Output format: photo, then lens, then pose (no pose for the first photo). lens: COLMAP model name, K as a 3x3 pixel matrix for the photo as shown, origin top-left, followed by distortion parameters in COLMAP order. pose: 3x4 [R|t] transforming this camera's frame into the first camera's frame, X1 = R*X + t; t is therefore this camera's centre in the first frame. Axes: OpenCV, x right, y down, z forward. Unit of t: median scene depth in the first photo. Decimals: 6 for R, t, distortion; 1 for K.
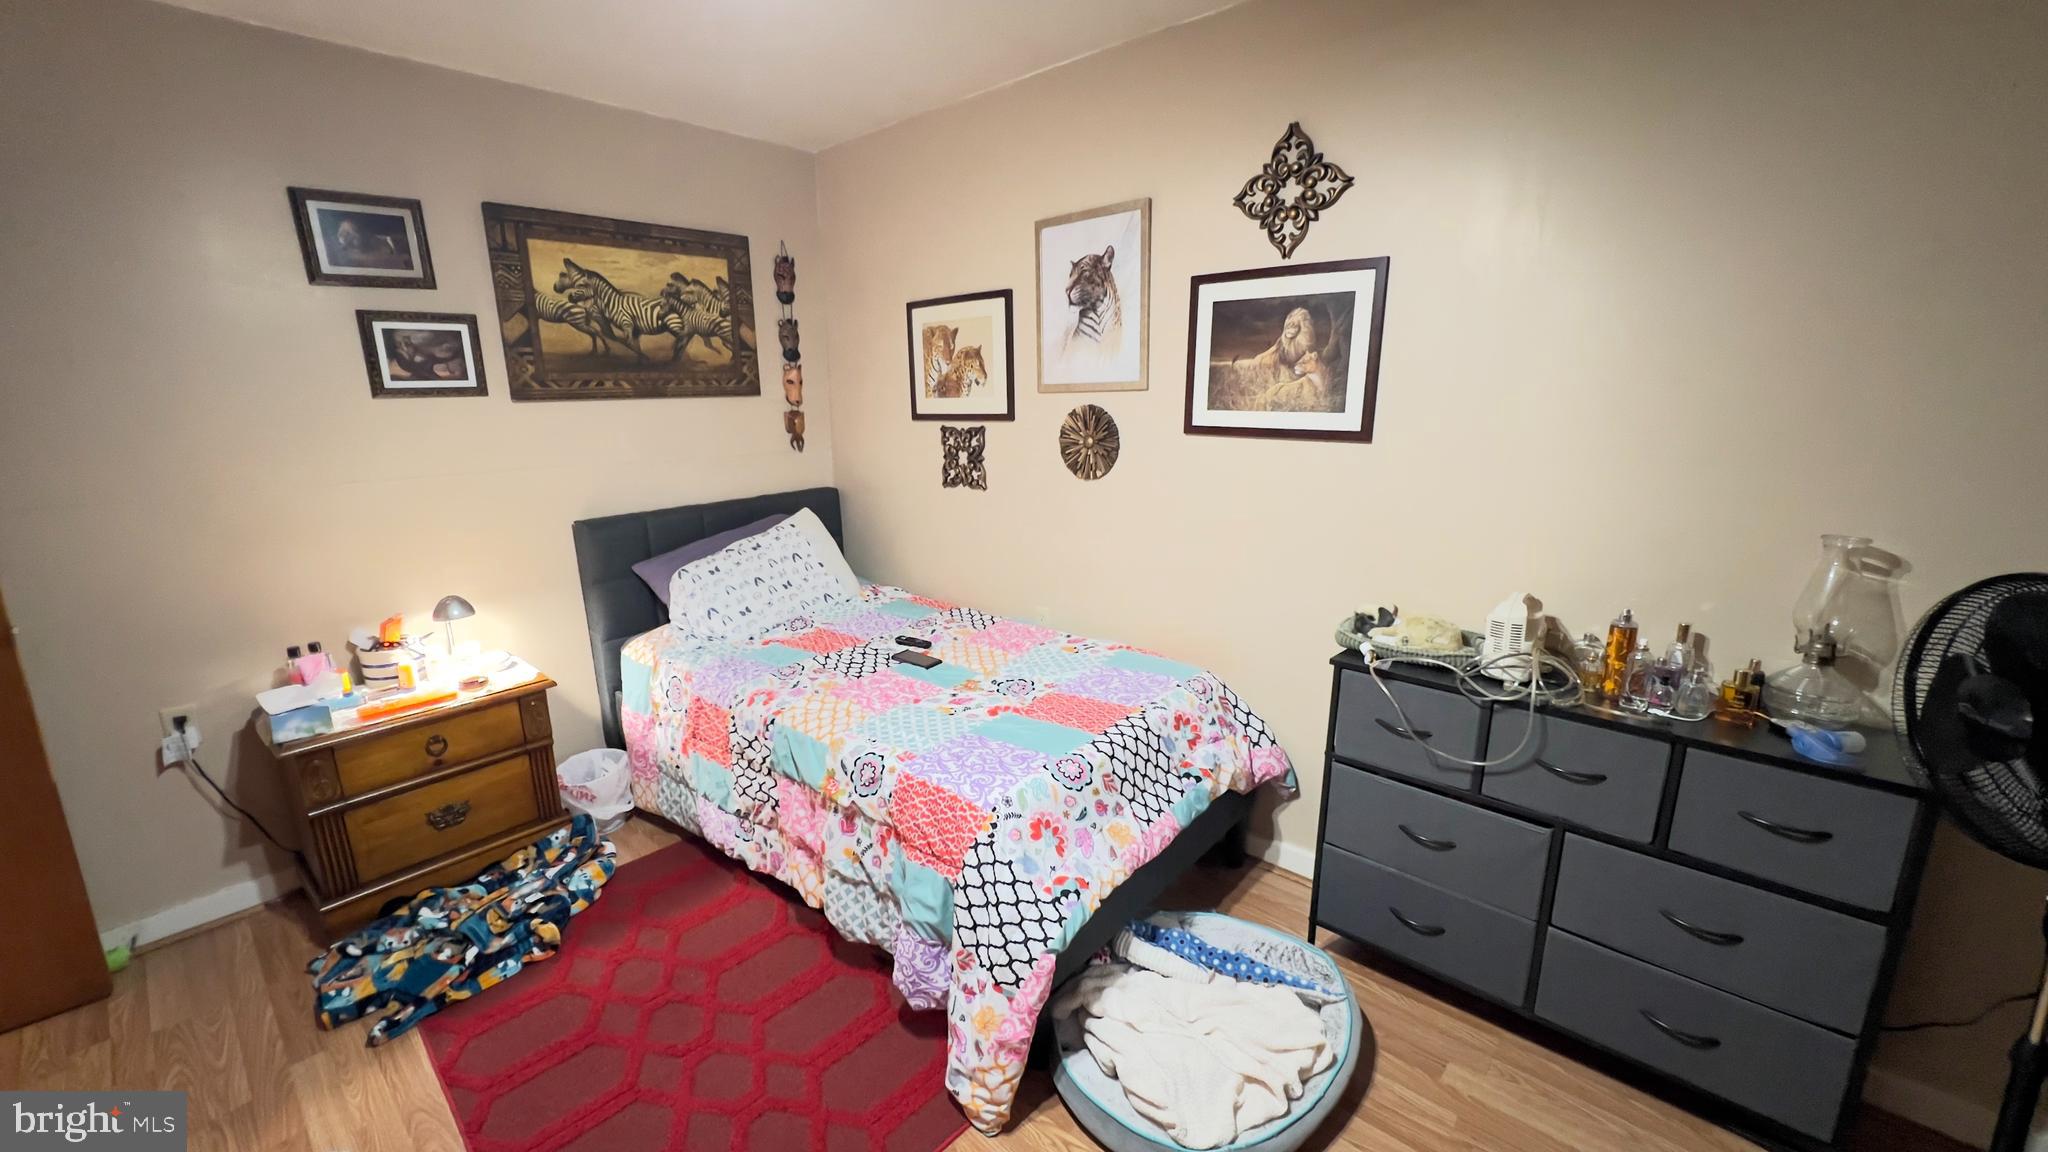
lens RADIAL K [[818.0, 0, 1027.8], [0, 818.0, 583.3], [0, 0, 1]] dist [-0.001900, 0.000212]
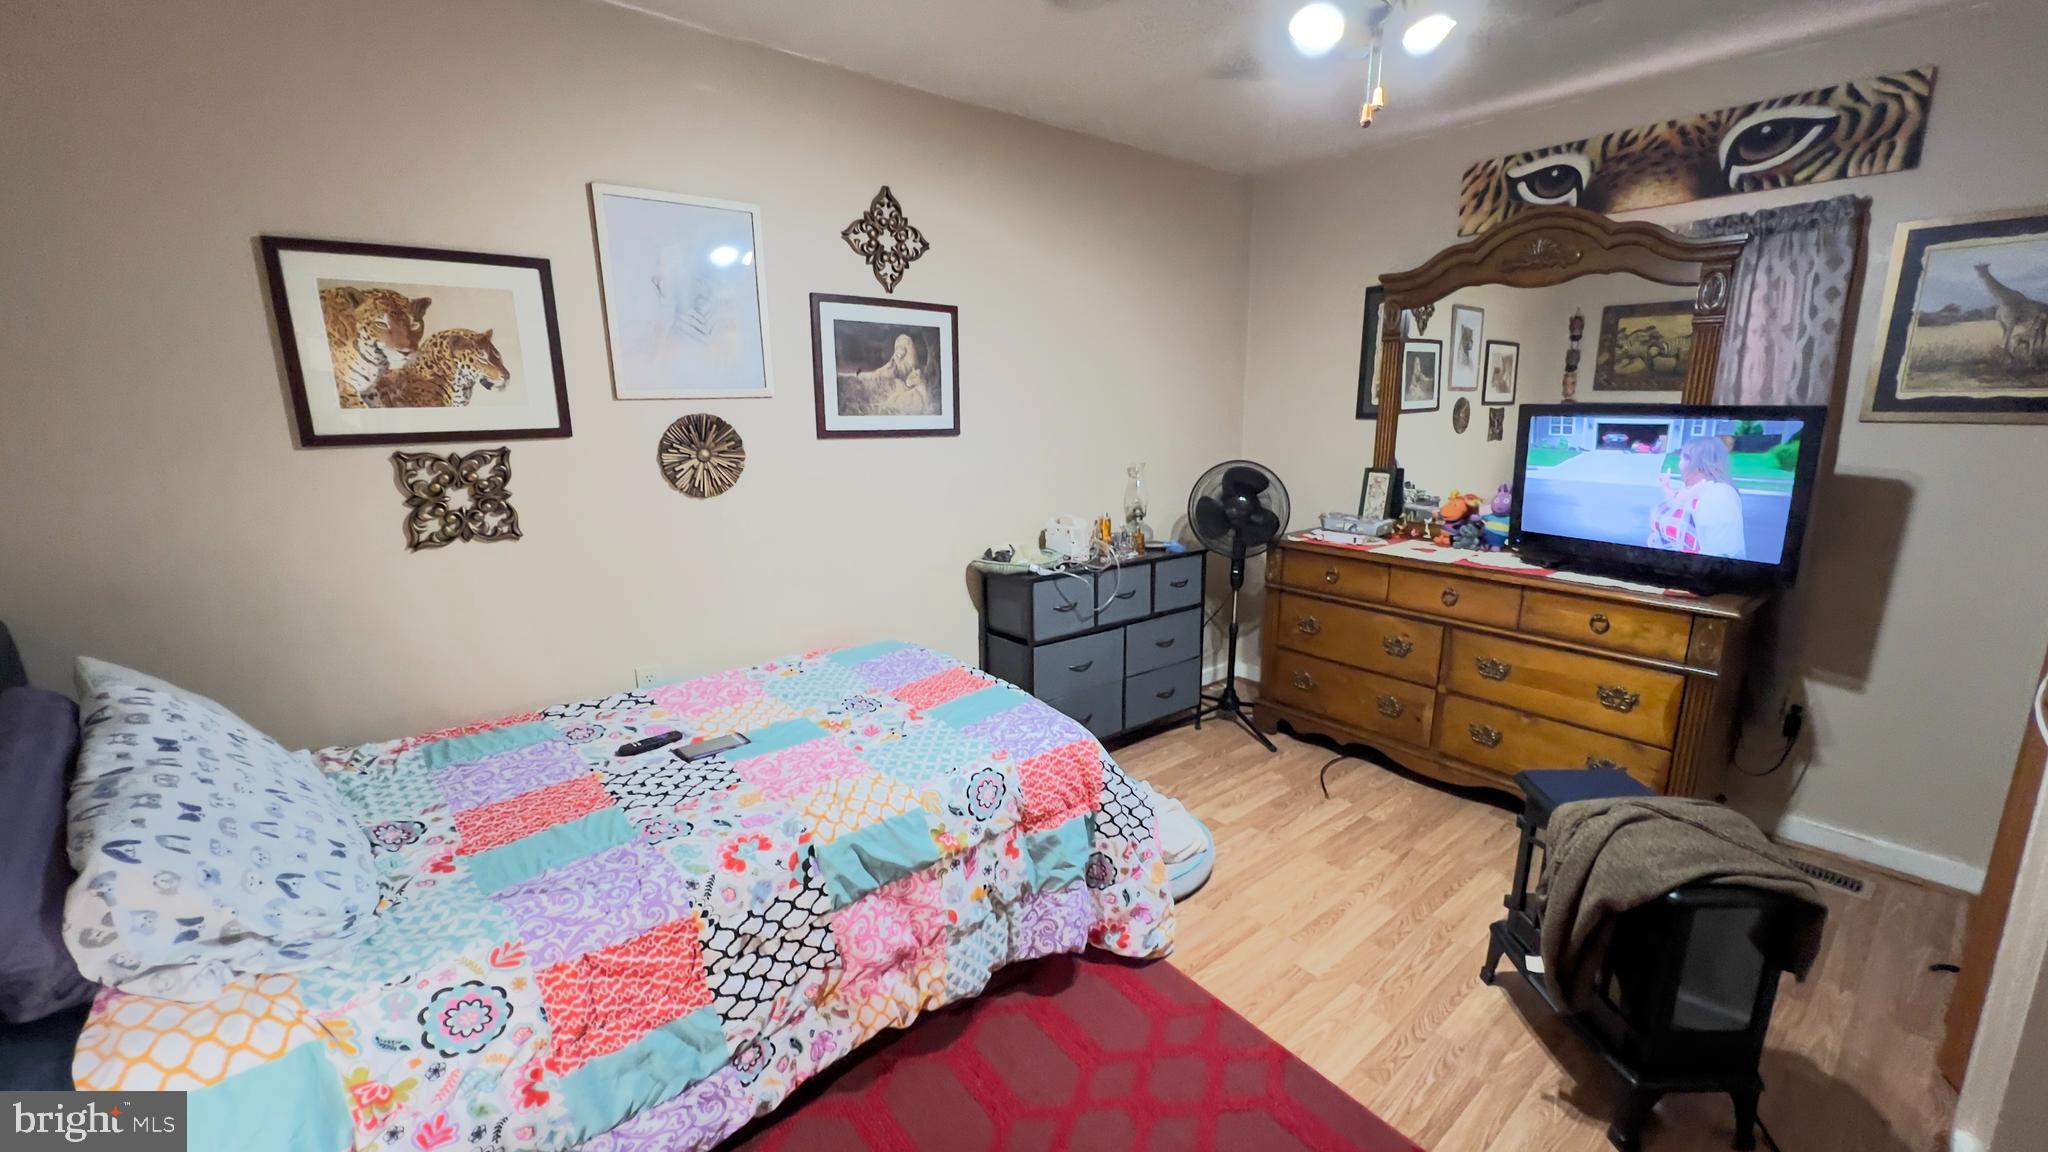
lens RADIAL K [[818.0, 0, 1037.1], [0, 818.0, 578.6], [0, 0, 1]] dist [-0.001900, 0.000212]
pose [[0.139949, -0.204448, 0.968822, -0.868107], [0.226657, 0.959085, 0.169652, -0.128314], [-0.963868, 0.195848, 0.180563, 0.588176]]
